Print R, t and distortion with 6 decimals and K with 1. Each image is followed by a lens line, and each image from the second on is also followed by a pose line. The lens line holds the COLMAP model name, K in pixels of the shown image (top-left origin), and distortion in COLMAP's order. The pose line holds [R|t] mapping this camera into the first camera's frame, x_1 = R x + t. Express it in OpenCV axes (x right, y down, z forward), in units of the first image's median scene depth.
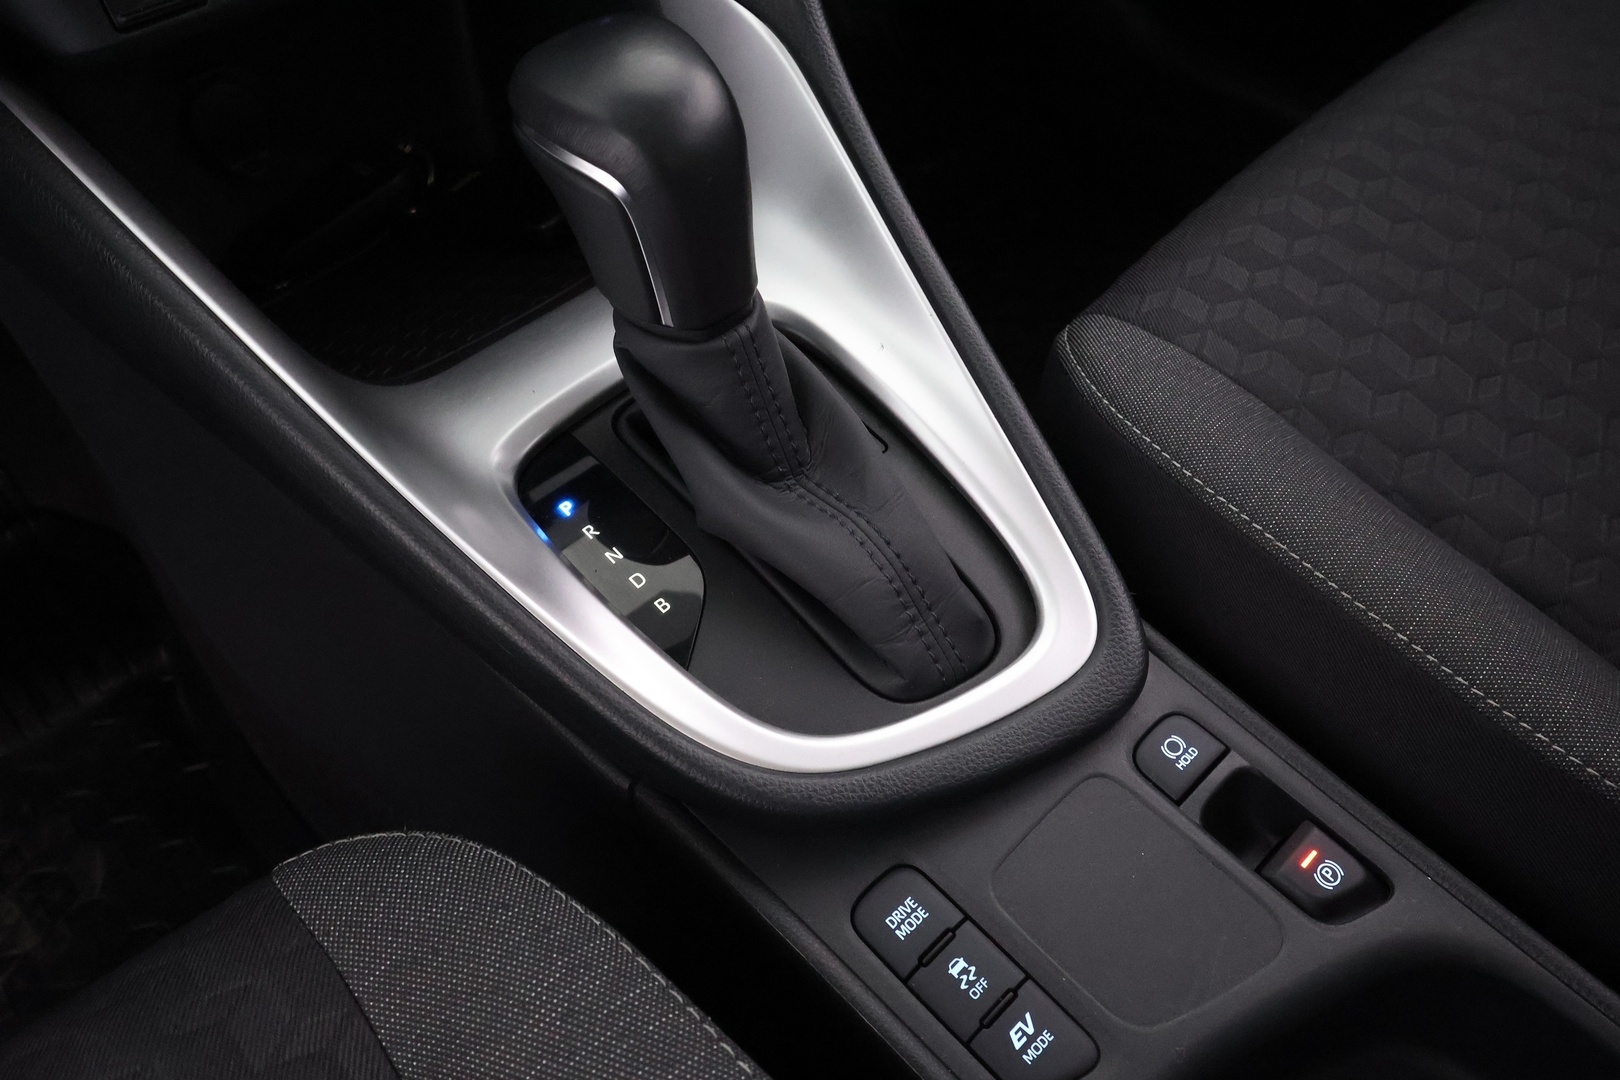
lens RADIAL K [[1185.8, 0, 804.9], [0, 1185.8, 545.5], [0, 0, 1]] dist [0.000629, -0.007875]
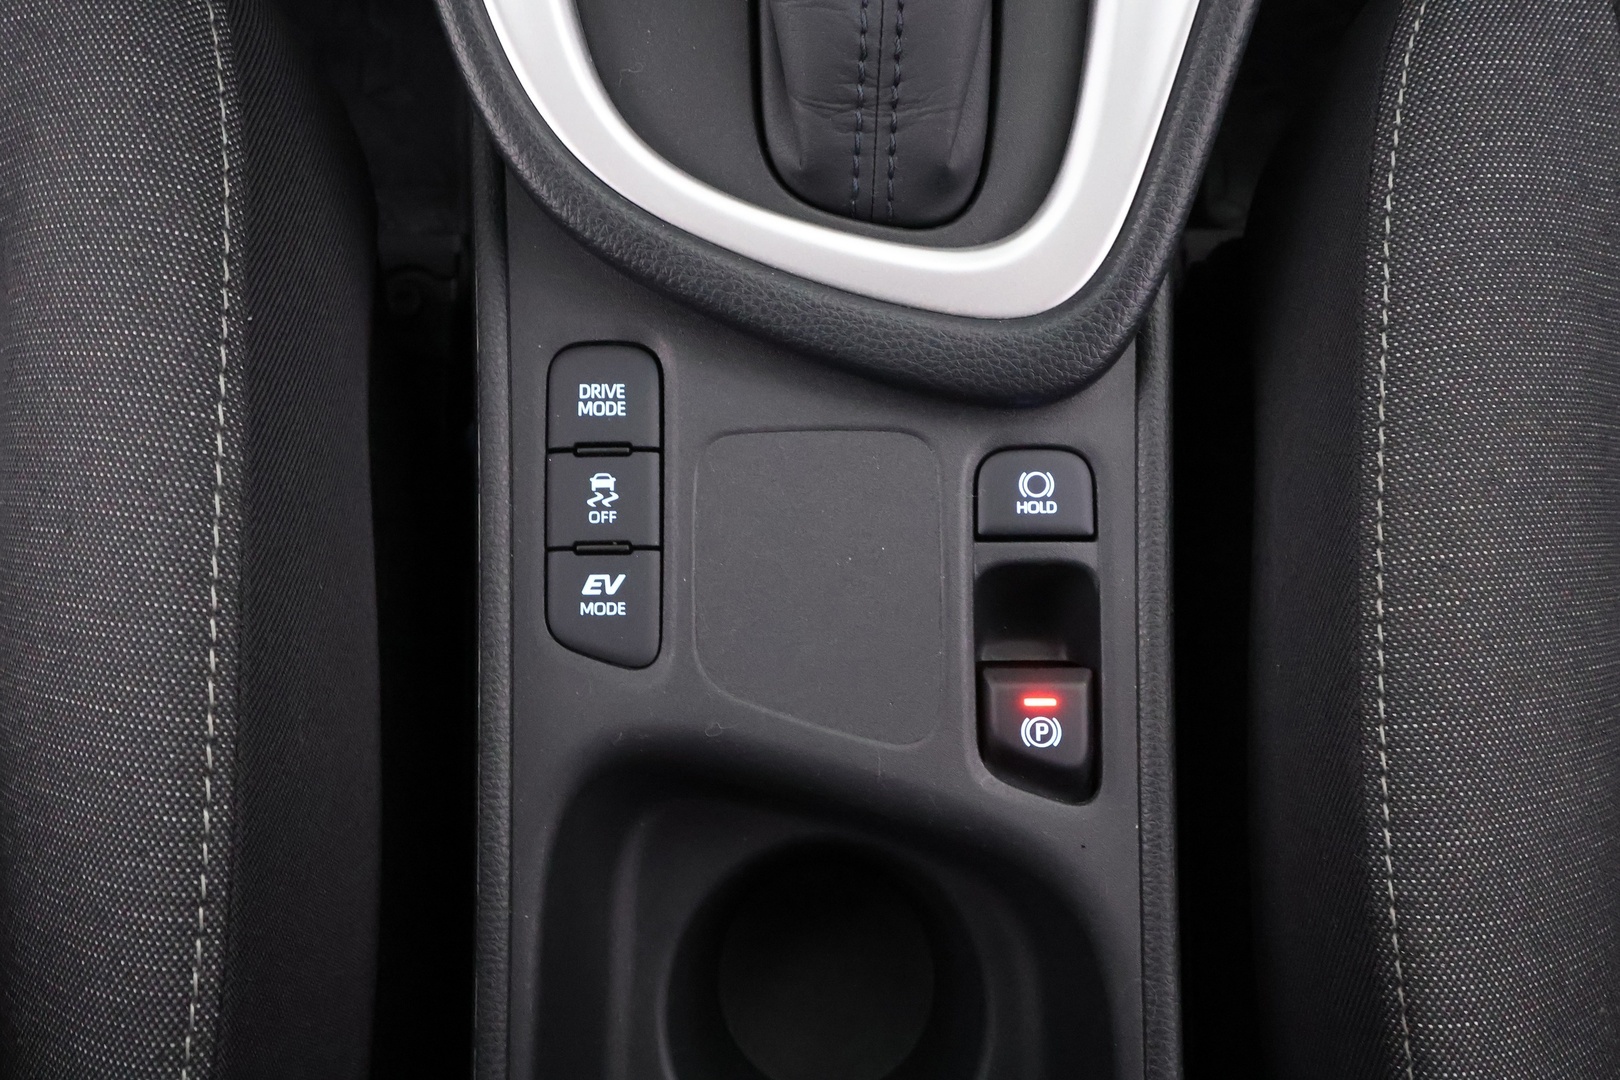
lens RADIAL K [[1185.8, 0, 810.7], [0, 1185.8, 548.4], [0, 0, 1]] dist [0.000629, -0.007875]
pose [[0.725471, 0.682841, -0.086137, 0.327229], [-0.538182, 0.640837, 0.547437, -0.141440], [0.429012, -0.350793, 0.832402, 0.348434]]
